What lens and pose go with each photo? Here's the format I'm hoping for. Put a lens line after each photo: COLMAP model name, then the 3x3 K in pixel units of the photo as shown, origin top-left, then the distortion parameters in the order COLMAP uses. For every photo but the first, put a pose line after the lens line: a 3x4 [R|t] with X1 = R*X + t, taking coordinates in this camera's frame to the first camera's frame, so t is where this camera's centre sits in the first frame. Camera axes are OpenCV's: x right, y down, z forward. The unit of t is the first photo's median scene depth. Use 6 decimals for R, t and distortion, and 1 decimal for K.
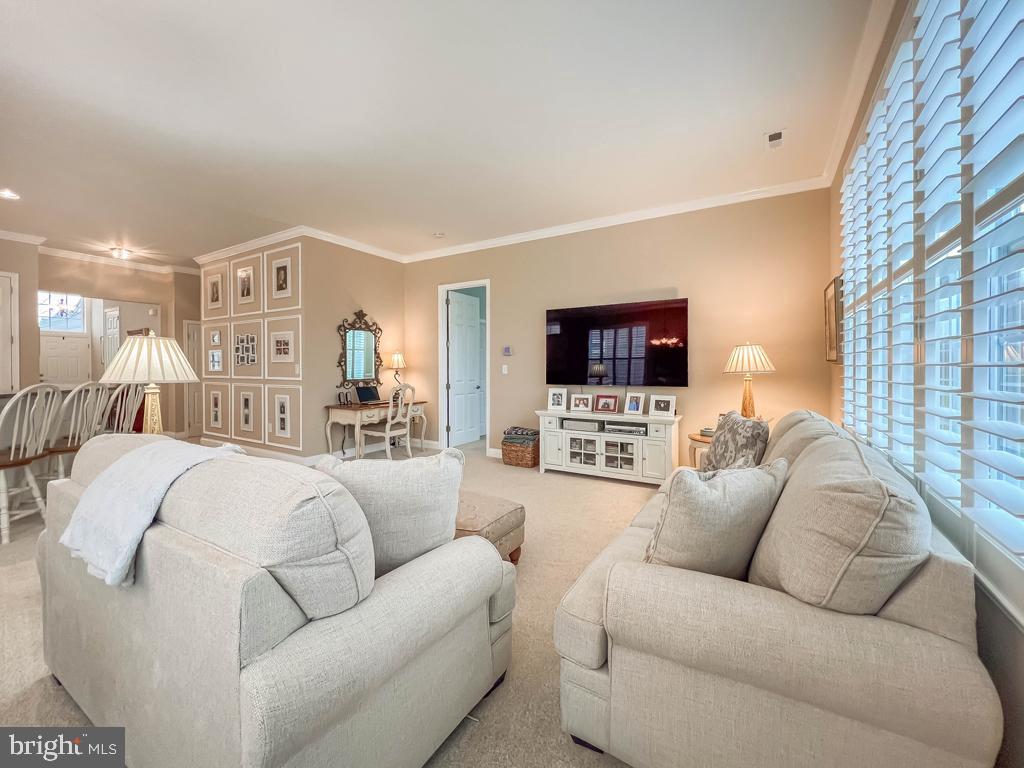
lens RADIAL K [[425.5, 0, 514.1], [0, 425.5, 377.1], [0, 0, 1]] dist [-0.005580, -0.001411]
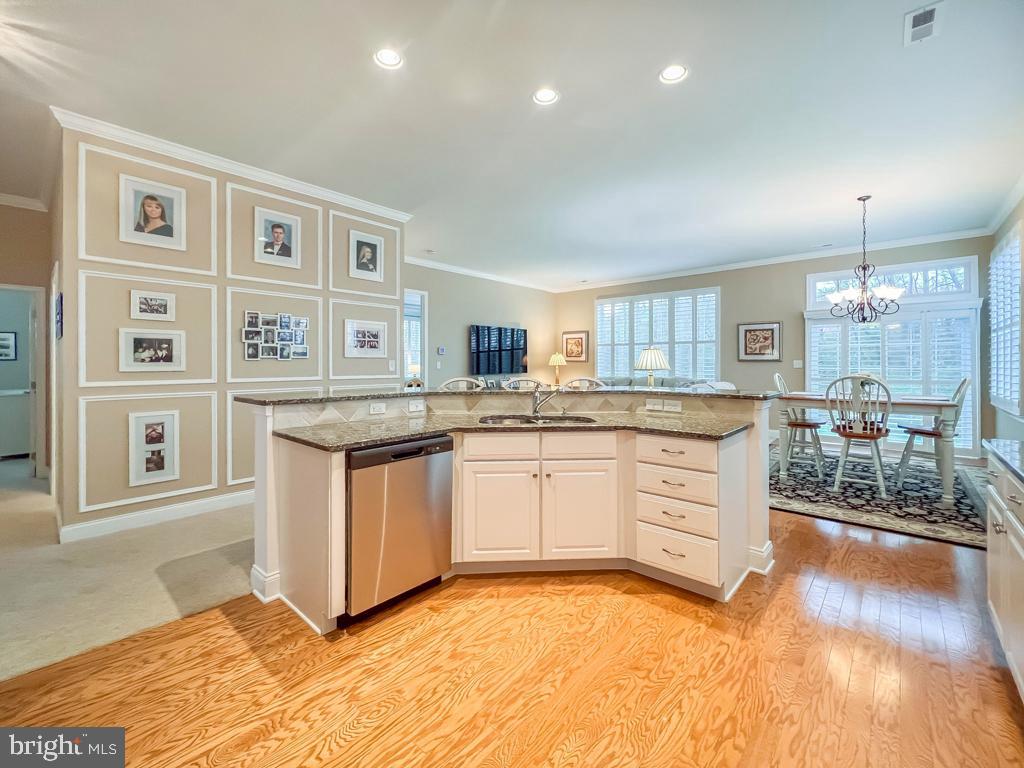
lens RADIAL K [[436.7, 0, 509.0], [0, 436.7, 363.2], [0, 0, 1]] dist [0.008693, -0.002398]
pose [[0.176505, 0.000799, 0.984299, -1.340080], [0.025312, 0.999665, -0.005350, -0.012225], [-0.983974, 0.025858, 0.176426, 0.580366]]
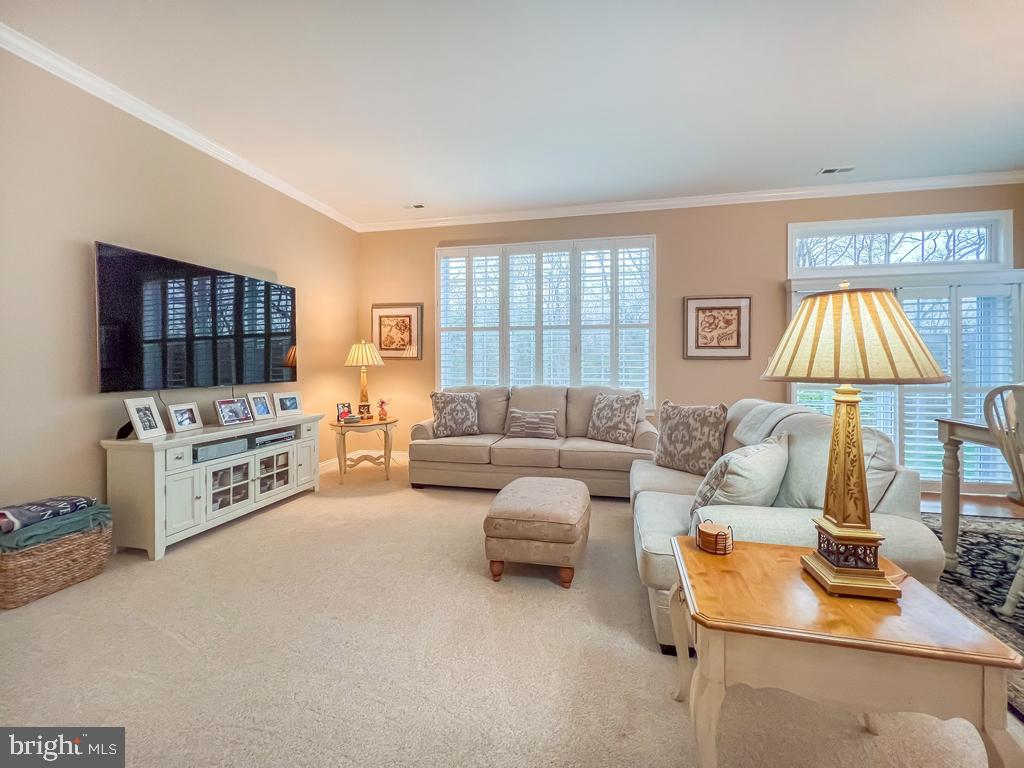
lens RADIAL K [[425.5, 0, 516.7], [0, 425.5, 366.5], [0, 0, 1]] dist [-0.005580, -0.001411]
pose [[-0.324155, -0.001696, 0.946003, -0.526327], [0.021560, 0.999725, 0.009181, -0.007017], [-0.945758, 0.023372, -0.324029, 0.683454]]
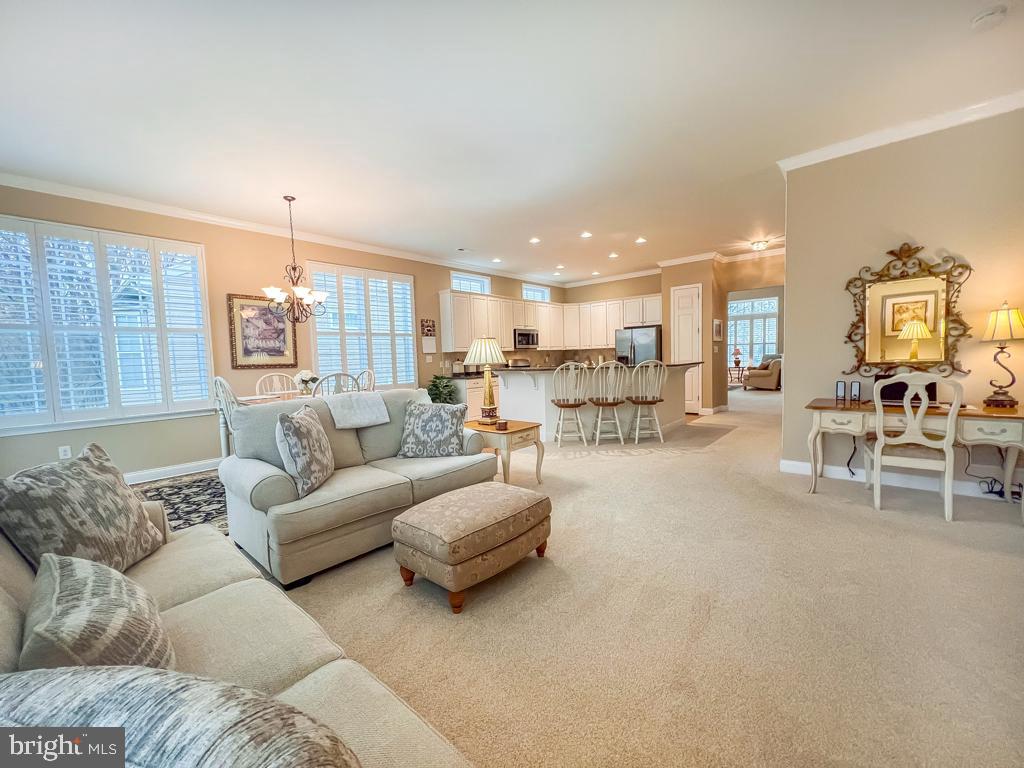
lens RADIAL K [[424.4, 0, 508.6], [0, 424.4, 380.6], [0, 0, 1]] dist [0.004723, -0.000741]
pose [[-0.165454, 0.061168, -0.984319, 0.344316], [0.007805, 0.998125, 0.060714, -0.010680], [0.986187, 0.002363, -0.165621, 0.609170]]
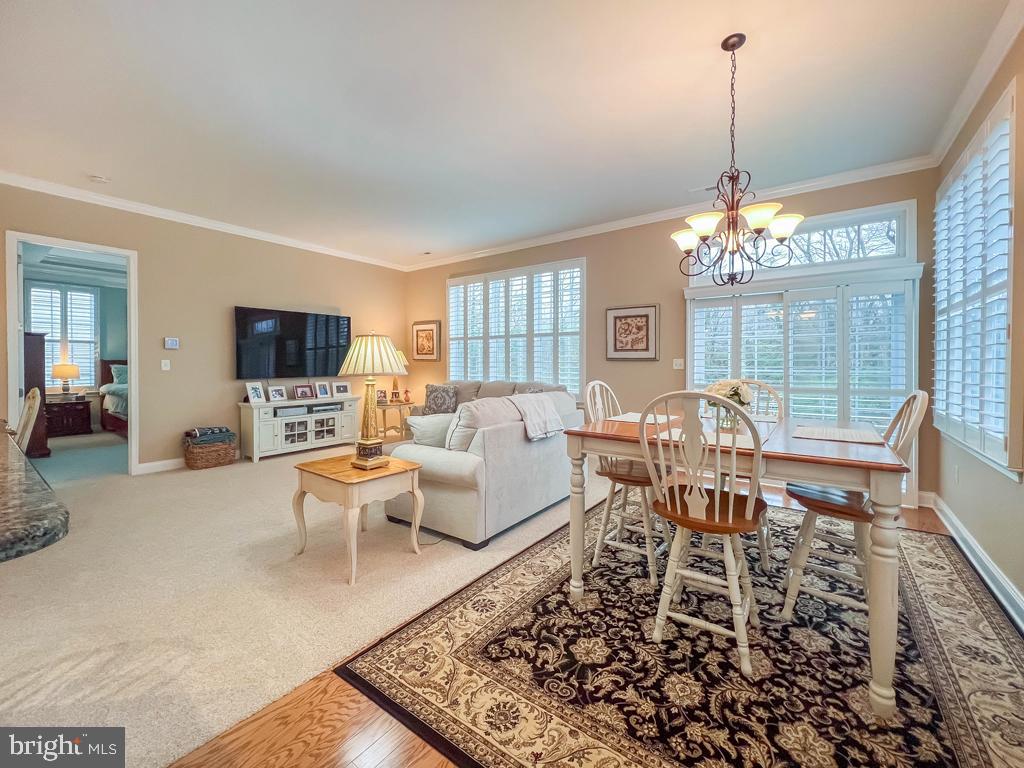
lens RADIAL K [[425.5, 0, 503.5], [0, 425.5, 370.0], [0, 0, 1]] dist [-0.005580, -0.001411]
pose [[0.097484, -0.015695, 0.995113, -0.849230], [0.024505, 0.999610, 0.013366, -0.003543], [-0.994935, 0.023082, 0.097831, 0.252861]]
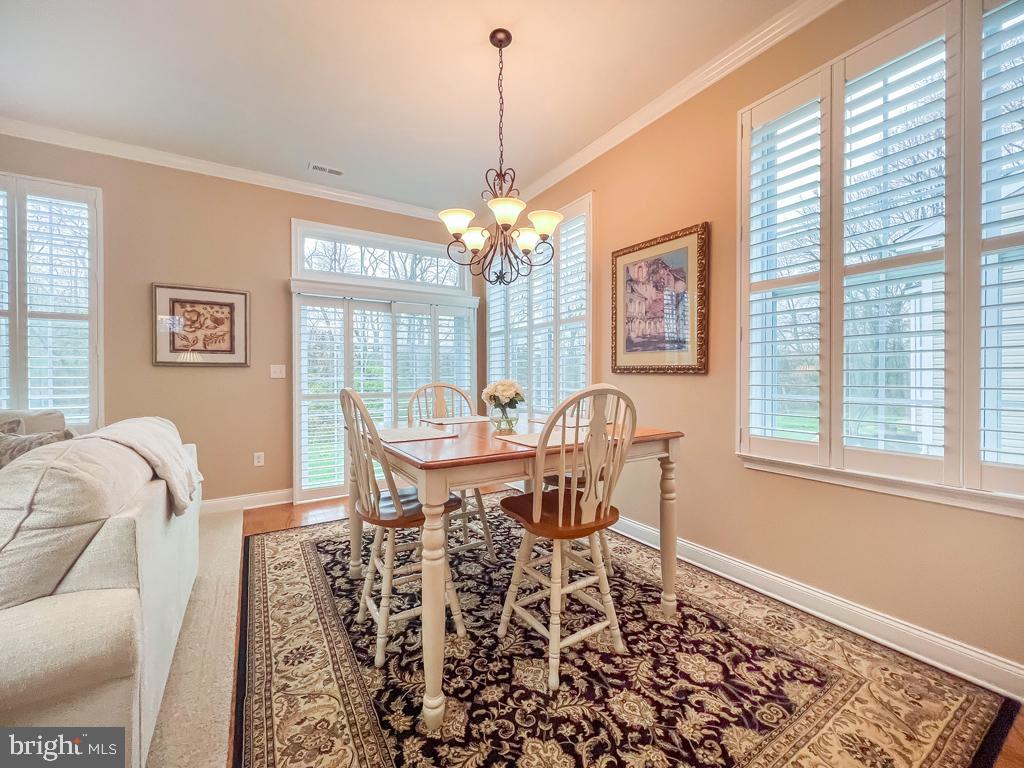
lens RADIAL K [[425.5, 0, 520.7], [0, 425.5, 374.1], [0, 0, 1]] dist [-0.005580, -0.001411]
pose [[-0.900841, 0.009125, 0.434053, -0.602627], [0.018355, 0.999686, 0.017078, 0.004677], [-0.433760, 0.023352, -0.900726, 0.435321]]
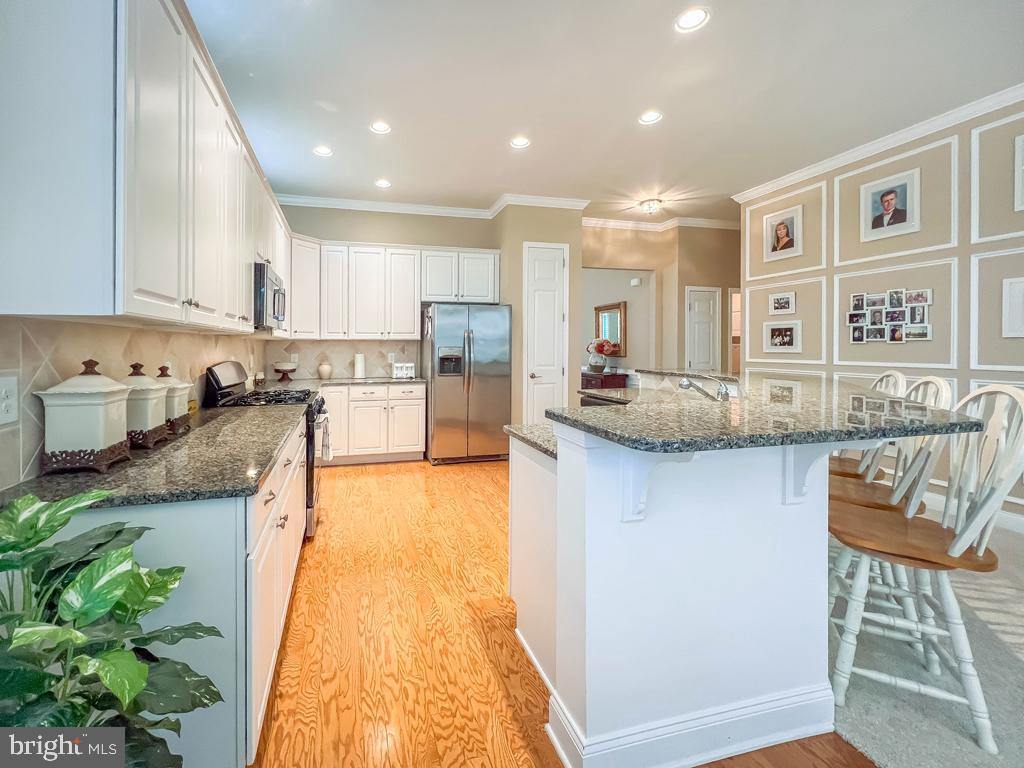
lens RADIAL K [[425.5, 0, 455.4], [0, 425.5, 347.0], [0, 0, 1]] dist [-0.005580, -0.001411]
pose [[0.718212, -0.000952, -0.695824, -0.712451], [-0.015263, 0.999737, -0.017121, -0.004559], [0.695657, 0.022917, 0.718009, 0.186456]]
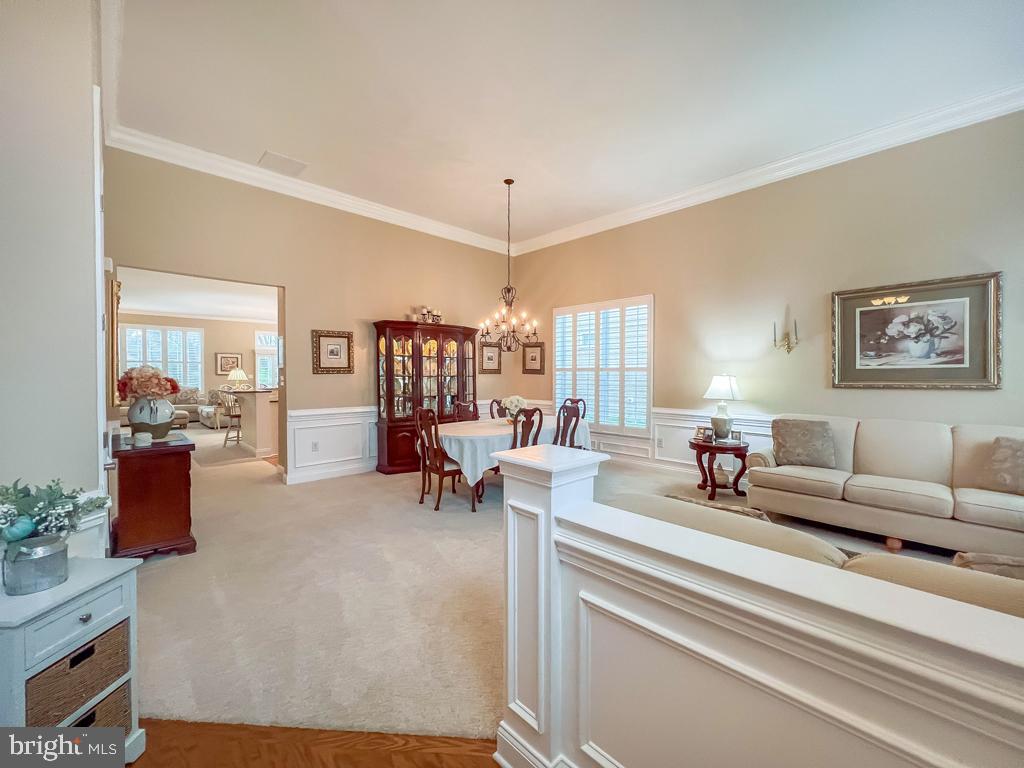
lens RADIAL K [[424.4, 0, 512.1], [0, 424.4, 381.3], [0, 0, 1]] dist [0.004723, -0.000741]
pose [[-0.963245, -0.006186, 0.268554, -1.947418], [0.005249, 0.999110, 0.041841, -0.059941], [-0.268574, 0.041713, -0.962355, 1.841047]]
